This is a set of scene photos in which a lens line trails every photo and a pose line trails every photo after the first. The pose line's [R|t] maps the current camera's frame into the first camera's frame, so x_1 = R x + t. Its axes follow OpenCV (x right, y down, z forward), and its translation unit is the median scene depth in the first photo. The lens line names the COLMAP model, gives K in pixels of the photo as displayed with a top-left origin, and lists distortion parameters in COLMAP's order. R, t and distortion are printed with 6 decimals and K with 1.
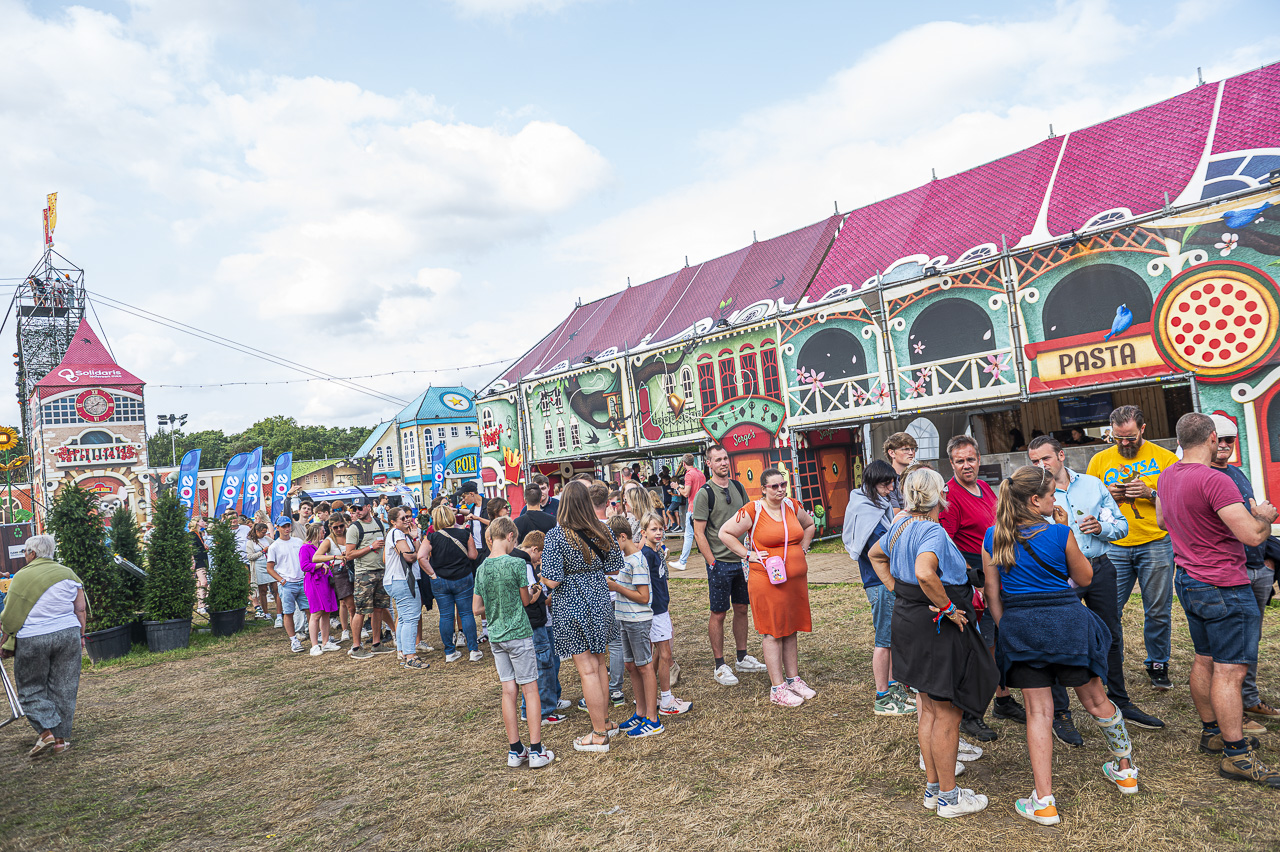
lens RADIAL K [[917.9, 0, 640.3], [0, 917.9, 426.8], [0, 0, 1]] dist [0.003351, -0.021819]
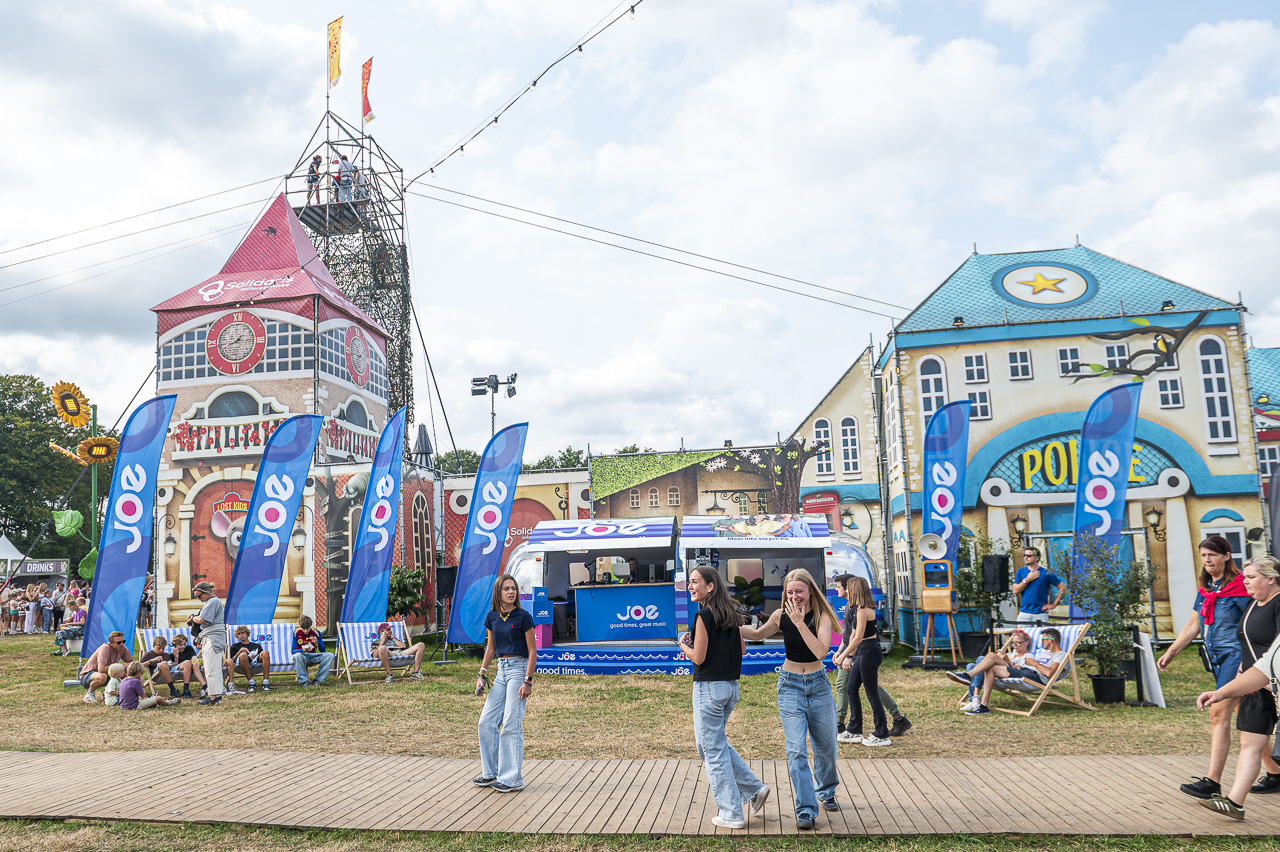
lens RADIAL K [[917.9, 0, 645.9], [0, 917.9, 427.6], [0, 0, 1]] dist [0.003351, -0.021819]
pose [[0.665151, -0.042111, -0.745521, -0.056481], [0.008656, 0.998776, -0.048693, 0.050884], [0.746659, 0.025935, 0.664701, 0.815187]]
